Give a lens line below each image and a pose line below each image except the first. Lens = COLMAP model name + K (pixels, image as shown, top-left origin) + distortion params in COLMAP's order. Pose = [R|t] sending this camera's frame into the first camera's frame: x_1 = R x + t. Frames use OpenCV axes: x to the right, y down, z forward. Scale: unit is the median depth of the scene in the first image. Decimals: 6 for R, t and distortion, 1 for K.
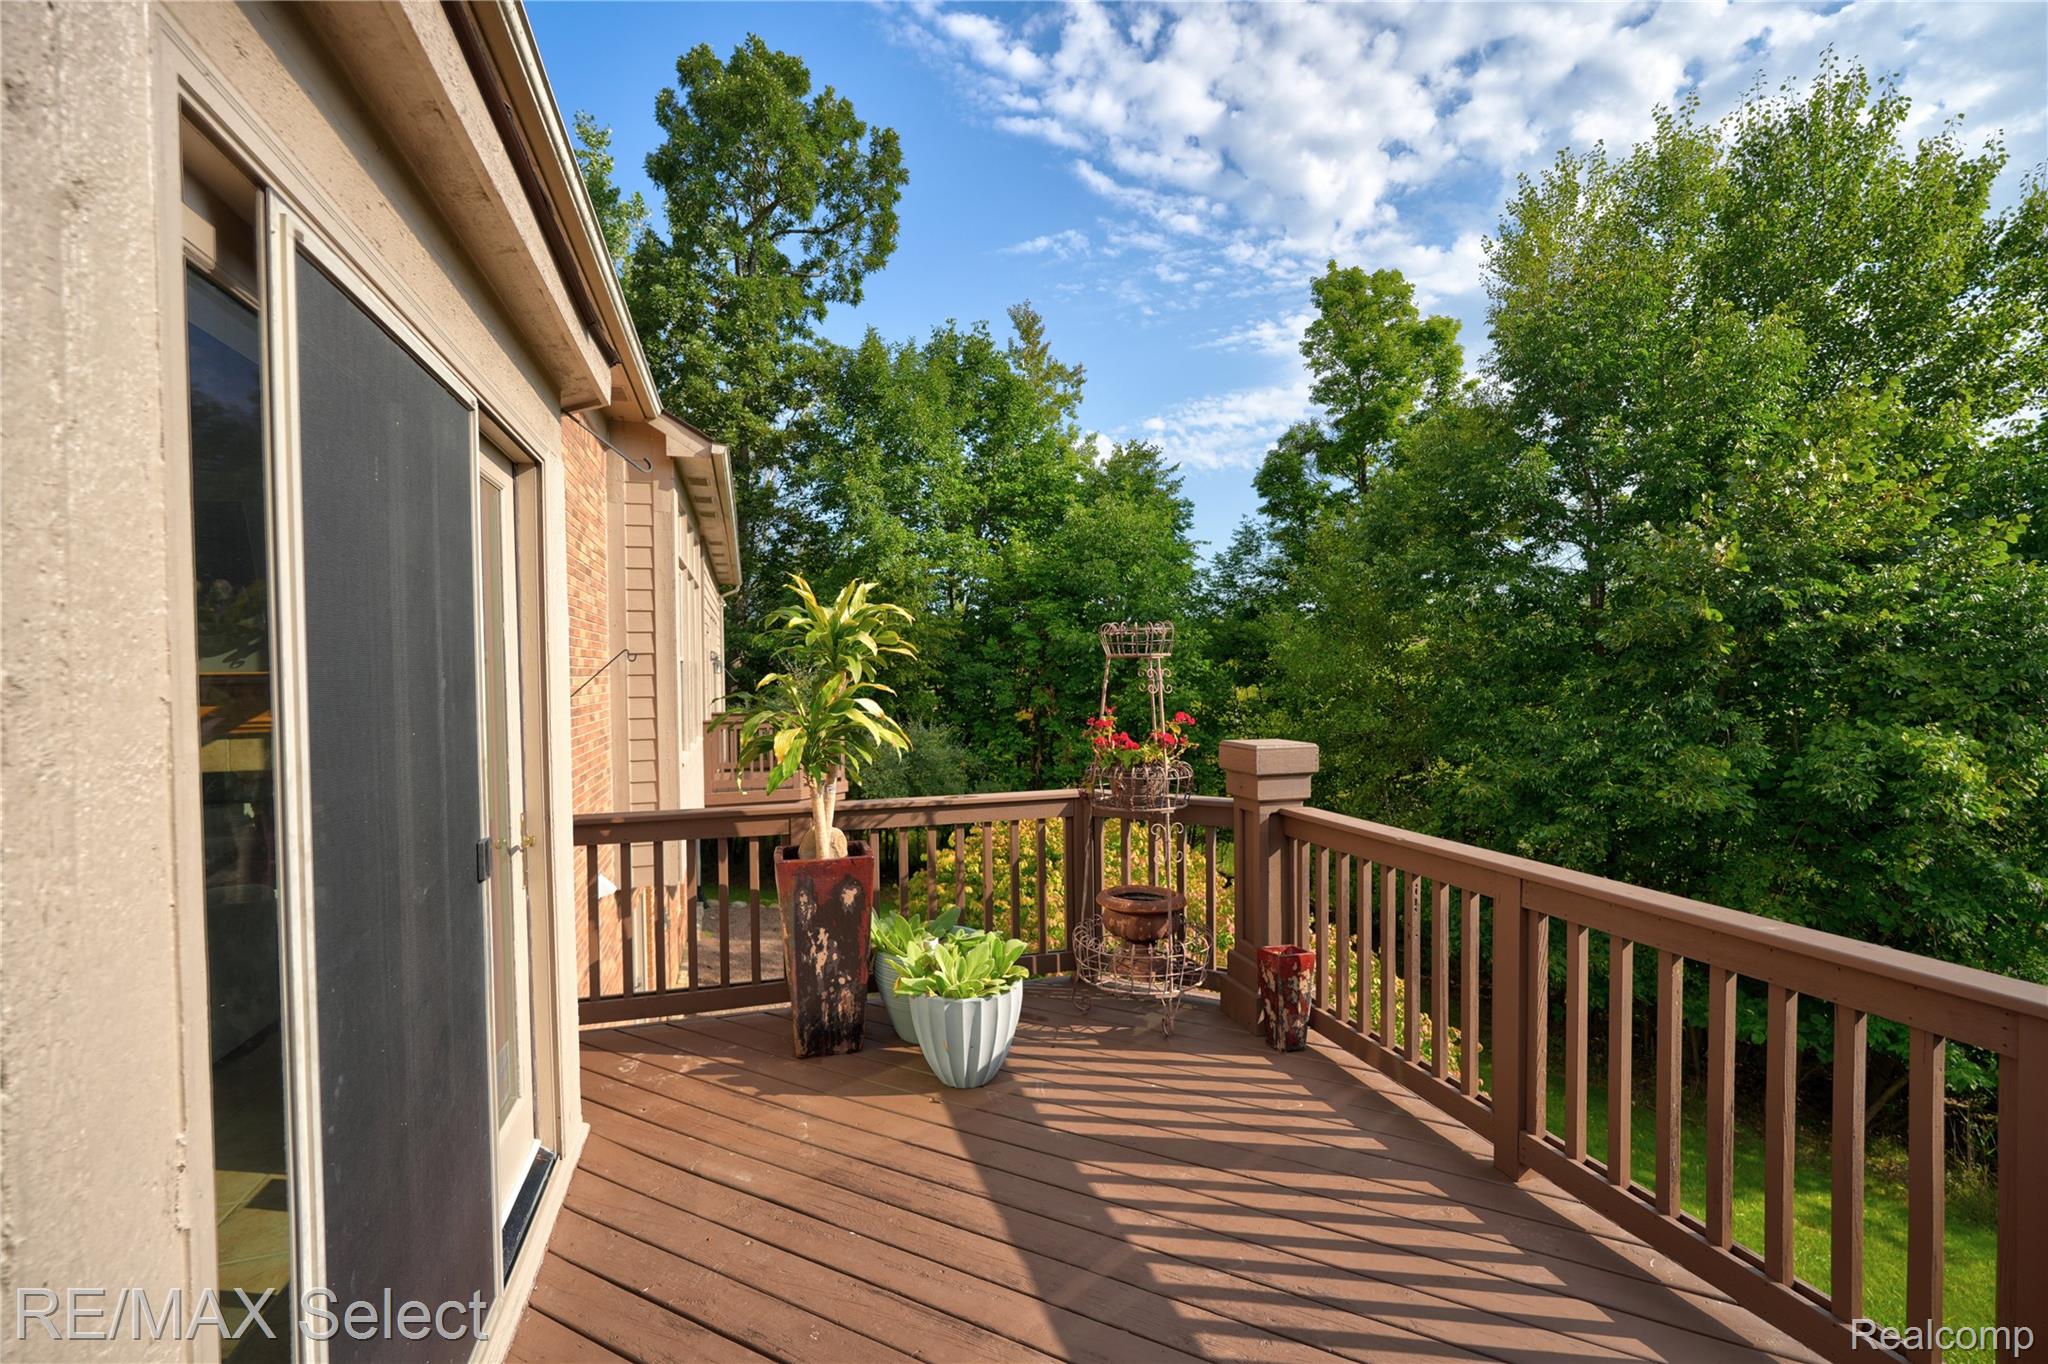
lens RADIAL K [[904.7, 0, 1026.4], [0, 904.7, 680.8], [0, 0, 1]] dist [-0.017072, 0.010045]
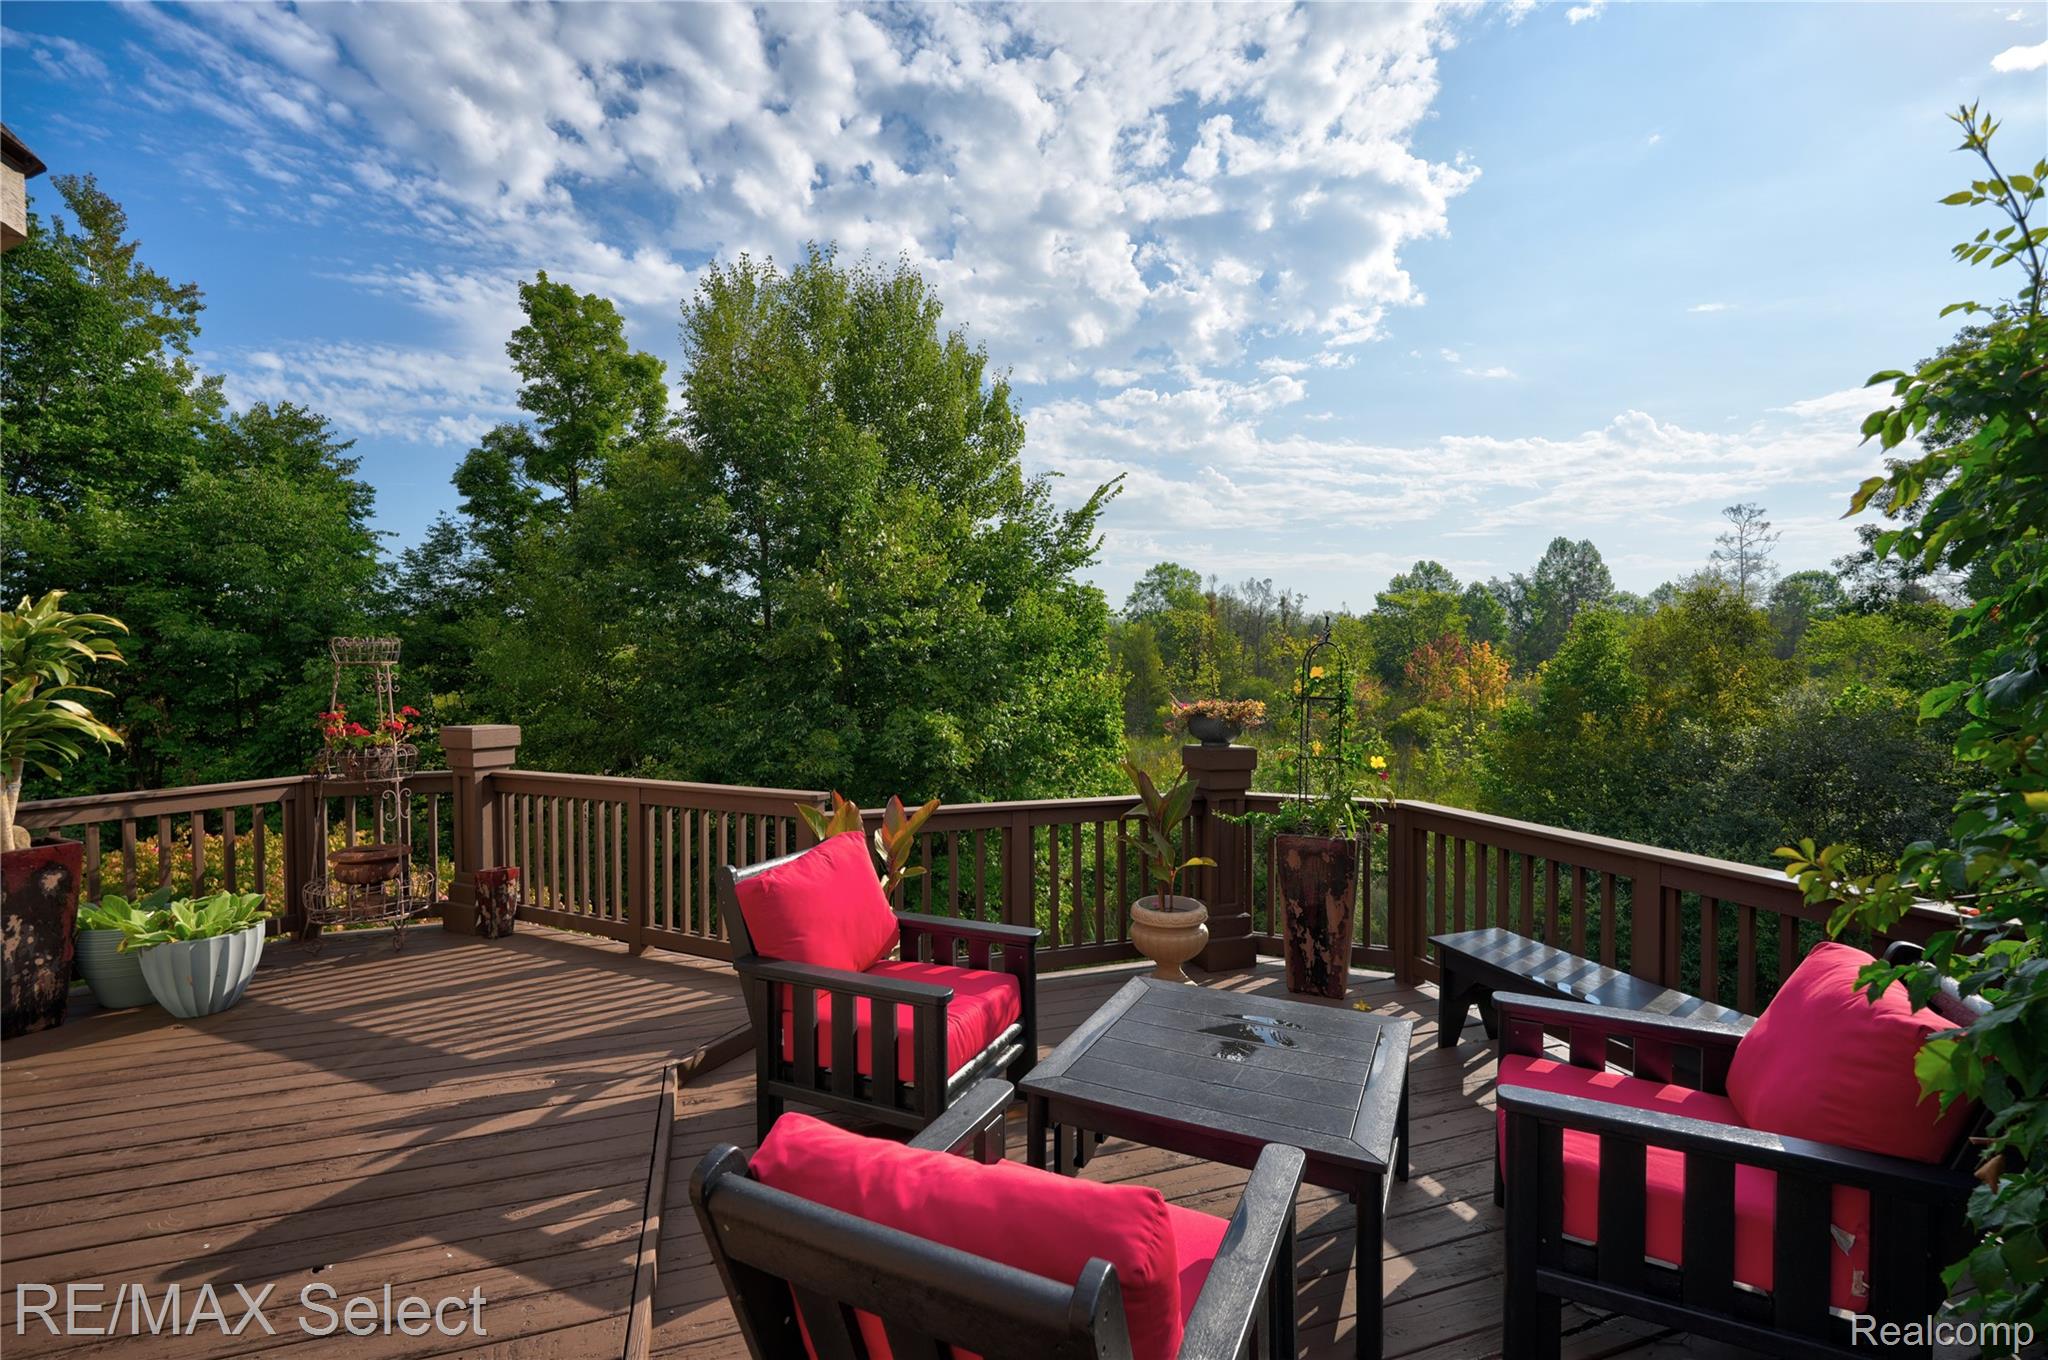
lens RADIAL K [[904.7, 0, 1026.4], [0, 904.7, 678.8], [0, 0, 1]] dist [-0.017072, 0.010045]
pose [[0.684993, -0.002554, 0.728545, -0.033421], [0.009463, 0.999941, -0.005392, 0.002097], [-0.728488, 0.010587, 0.684976, -0.112136]]
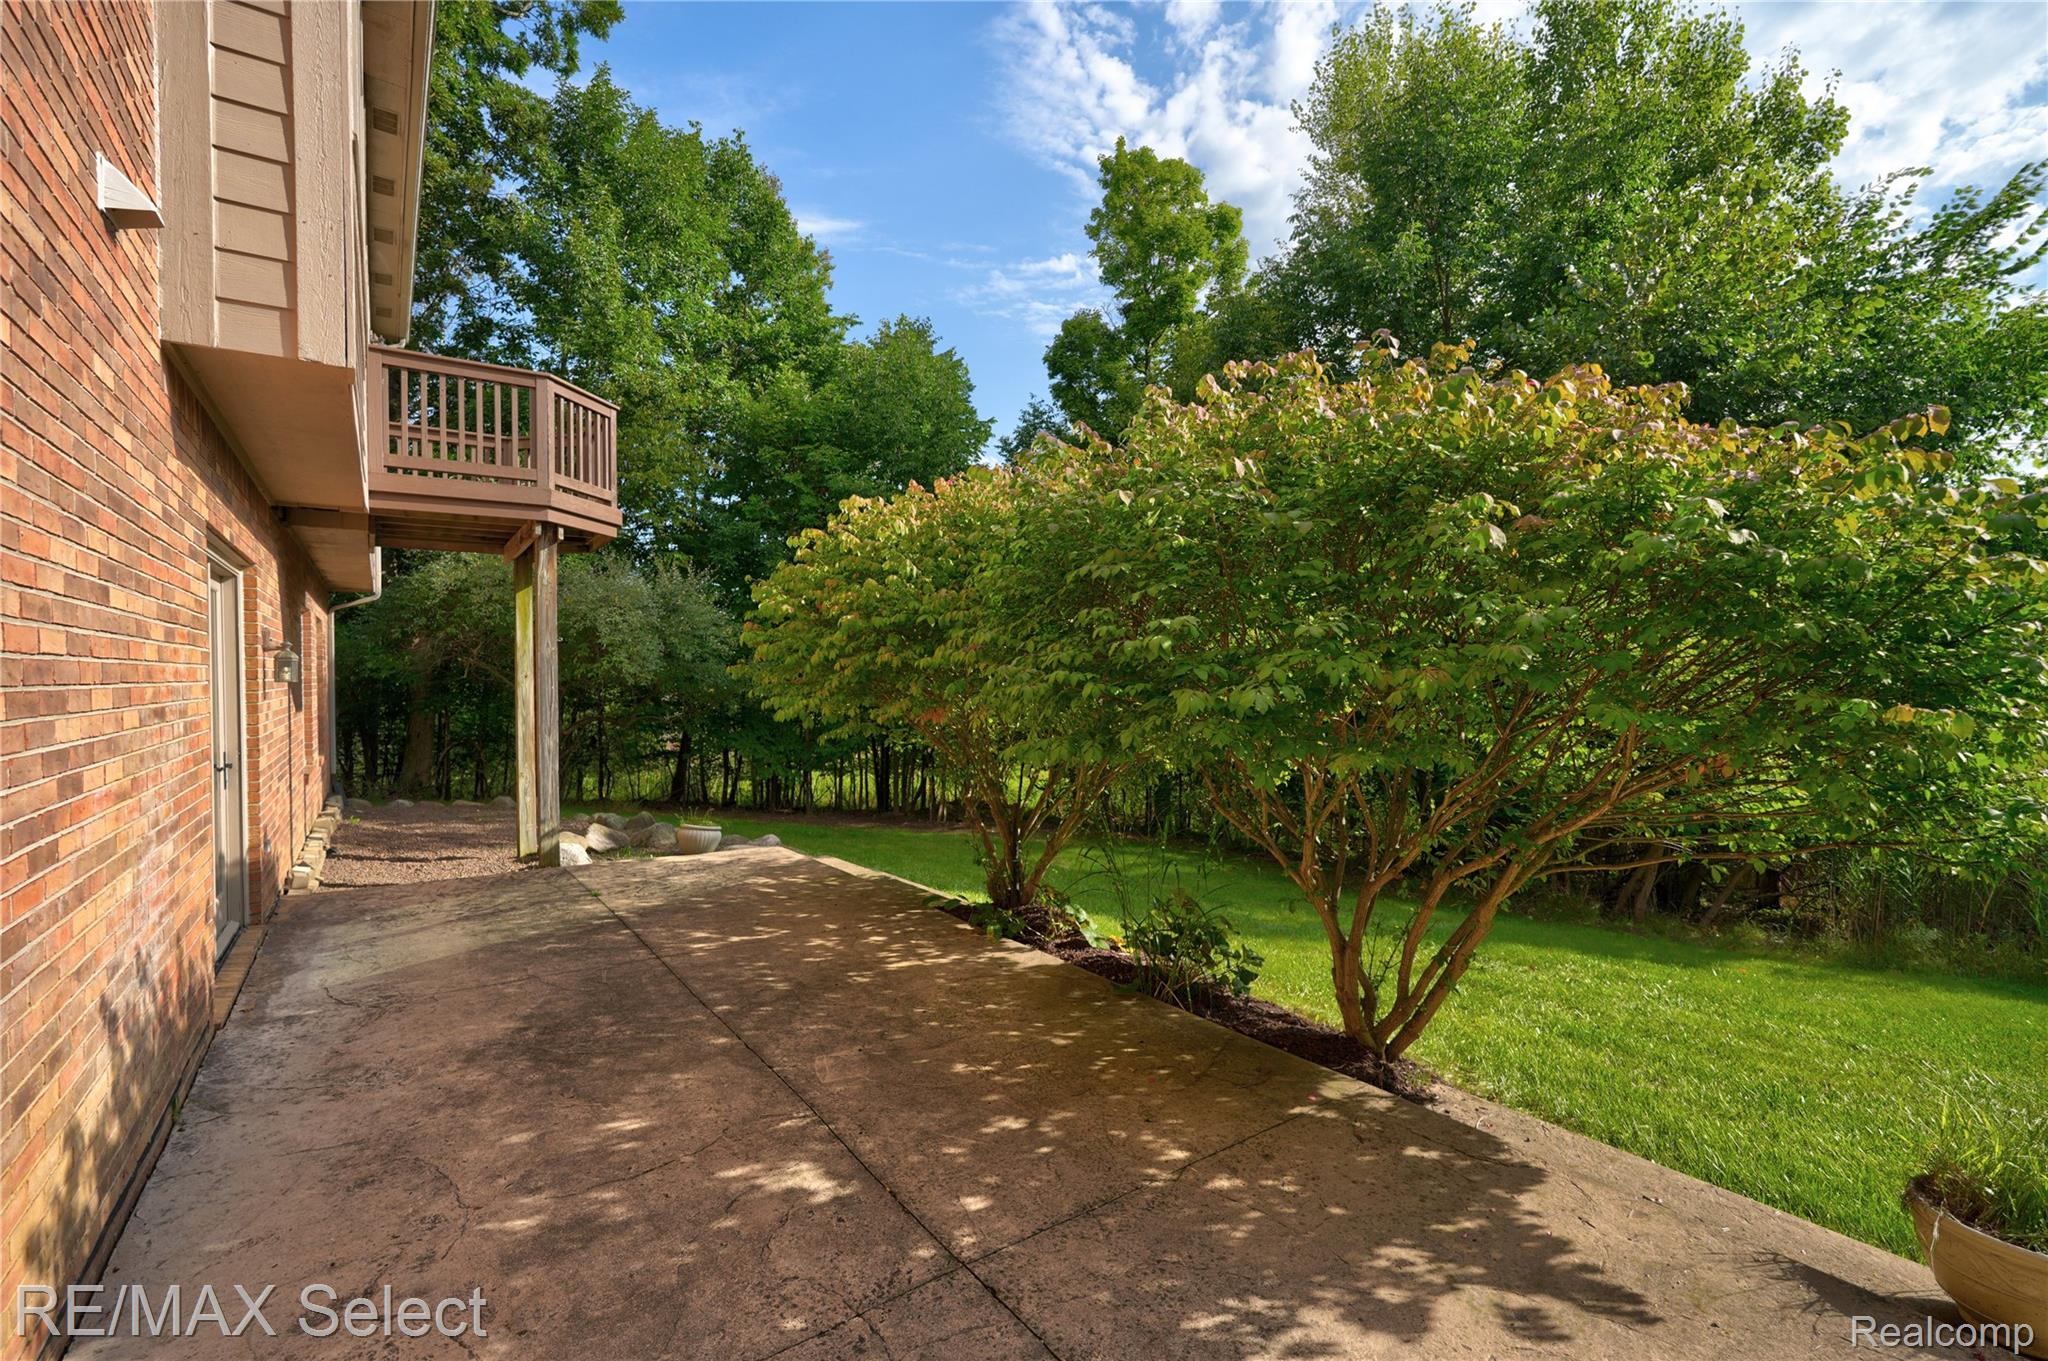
lens RADIAL K [[904.7, 0, 1026.4], [0, 904.7, 679.3], [0, 0, 1]] dist [-0.017072, 0.010045]
pose [[0.946551, 0.003381, 0.322537, -0.083628], [-0.002076, 0.999988, -0.004388, 0.150400], [-0.322548, 0.003484, 0.946547, 0.180739]]
